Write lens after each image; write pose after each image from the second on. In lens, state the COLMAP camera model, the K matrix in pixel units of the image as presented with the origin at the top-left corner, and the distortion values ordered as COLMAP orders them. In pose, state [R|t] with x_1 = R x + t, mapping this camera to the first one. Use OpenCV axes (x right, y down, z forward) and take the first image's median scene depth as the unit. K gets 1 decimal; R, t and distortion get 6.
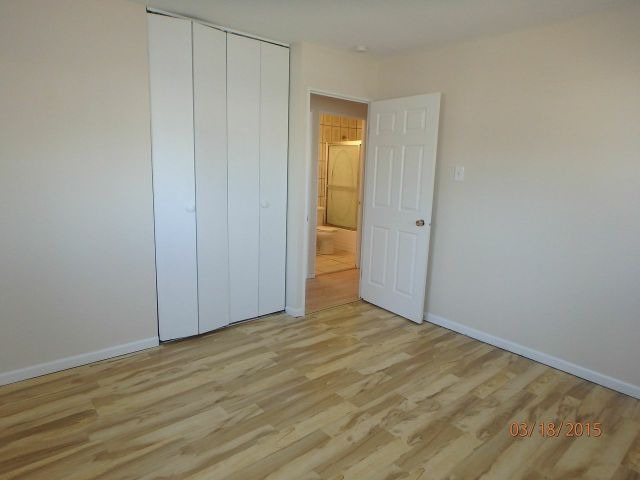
lens RADIAL K [[411.7, 0, 320.0], [0, 411.7, 240.0], [0, 0, 1]] dist [-0.004986, -0.000271]
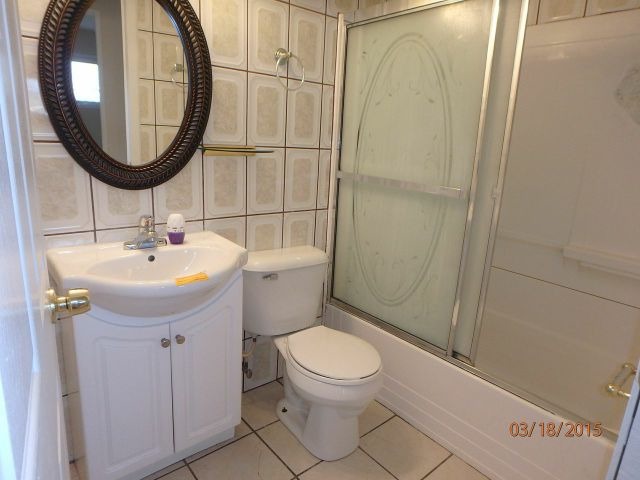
lens RADIAL K [[411.7, 0, 320.0], [0, 411.7, 240.0], [0, 0, 1]] dist [-0.004986, -0.000271]
pose [[0.999606, 0.022609, -0.016628, 0.017199], [-0.021458, 0.997561, 0.066423, -0.172858], [0.018089, -0.066040, 0.997653, 1.172514]]
